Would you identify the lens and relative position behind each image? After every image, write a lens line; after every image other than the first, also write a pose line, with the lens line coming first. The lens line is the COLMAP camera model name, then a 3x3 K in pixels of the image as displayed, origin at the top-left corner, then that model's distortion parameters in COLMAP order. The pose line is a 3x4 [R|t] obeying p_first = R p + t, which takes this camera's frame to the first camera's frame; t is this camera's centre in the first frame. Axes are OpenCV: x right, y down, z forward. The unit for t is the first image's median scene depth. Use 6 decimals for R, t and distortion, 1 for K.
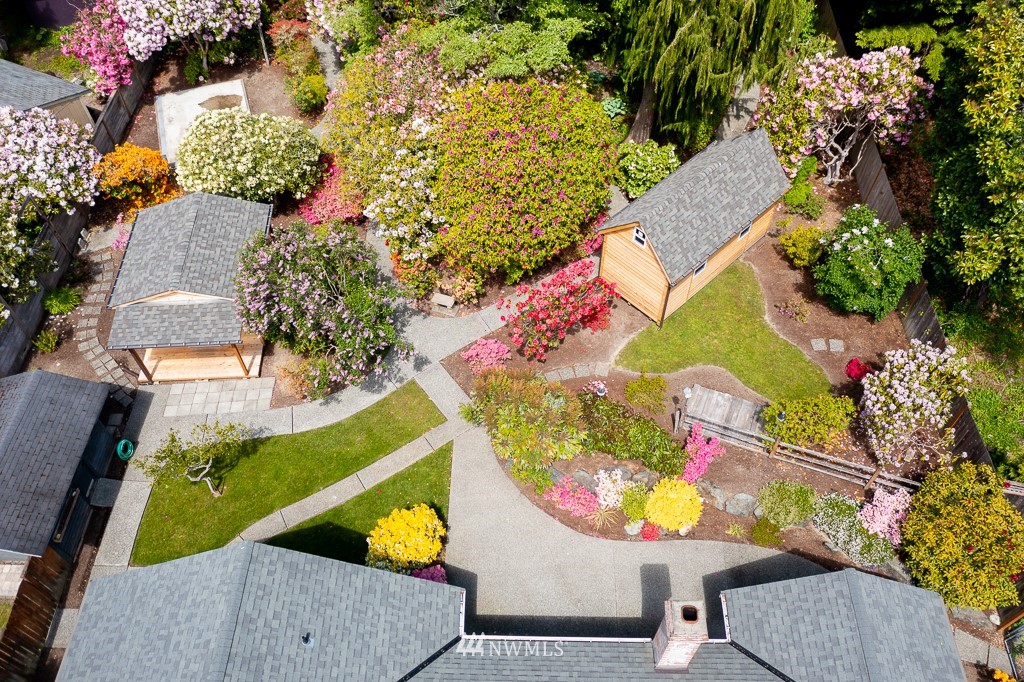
lens RADIAL K [[815.5, 0, 514.1], [0, 815.5, 341.2], [0, 0, 1]] dist [-0.014283, 0.011384]
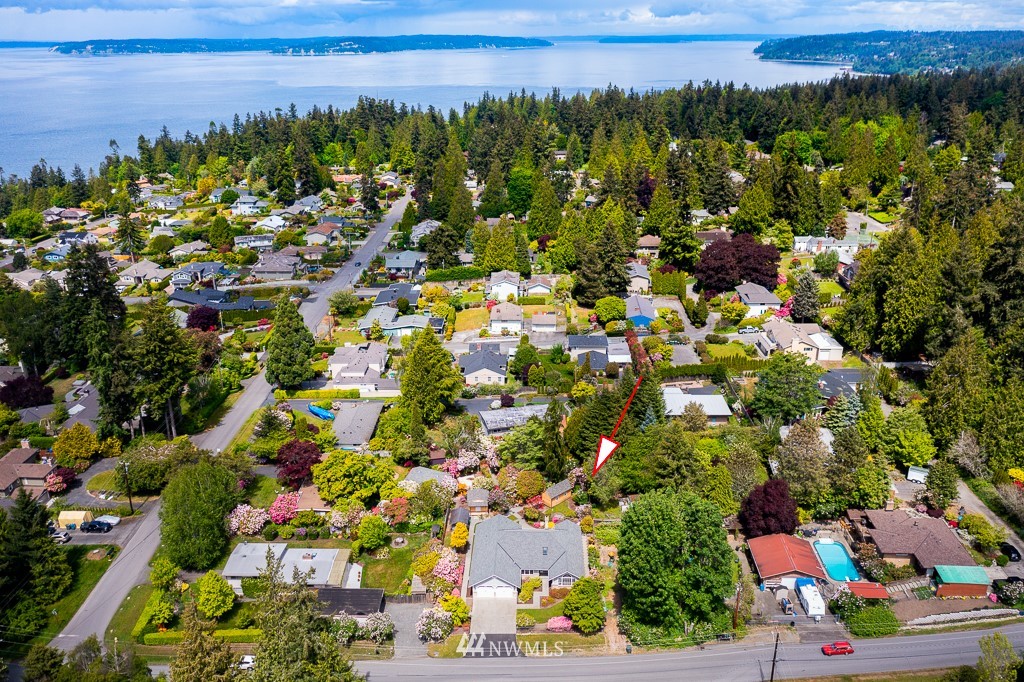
lens RADIAL K [[815.5, 0, 513.2], [0, 815.5, 341.0], [0, 0, 1]] dist [-0.014283, 0.011384]
pose [[0.999962, 0.008482, -0.001837, -0.119285], [-0.008148, 0.844580, -0.535367, 2.330120], [-0.002989, 0.535362, 0.844618, -5.153103]]
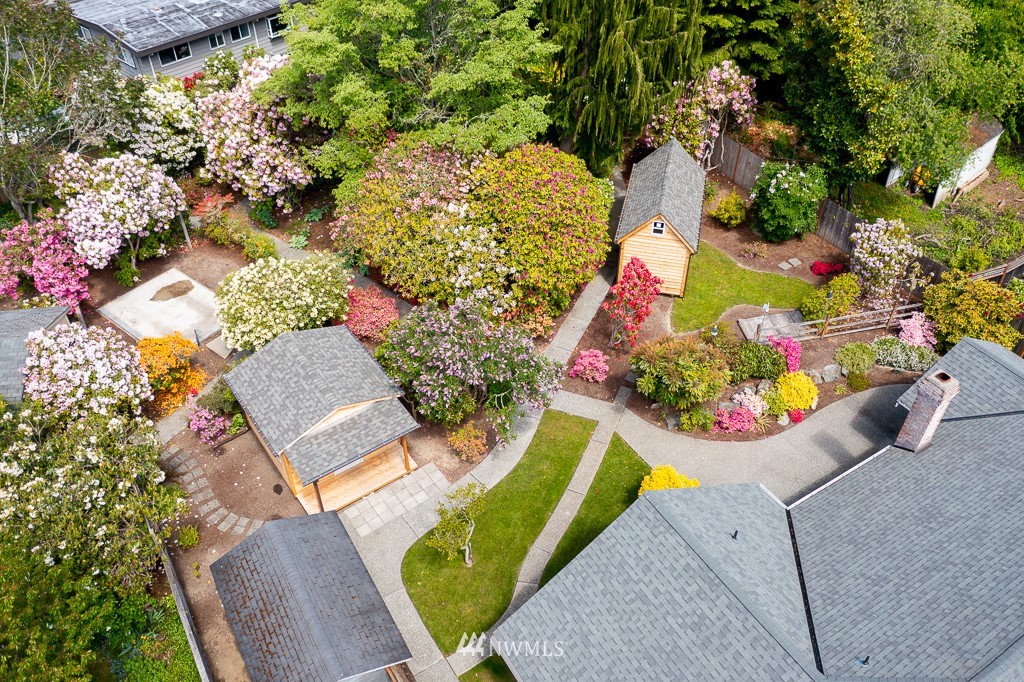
lens RADIAL K [[815.5, 0, 511.8], [0, 815.5, 342.8], [0, 0, 1]] dist [-0.014283, 0.011384]
pose [[0.837404, -0.357211, 0.413708, -0.603518], [0.434303, 0.894410, -0.106824, 0.066155], [-0.331866, 0.269130, 0.904121, -0.023886]]
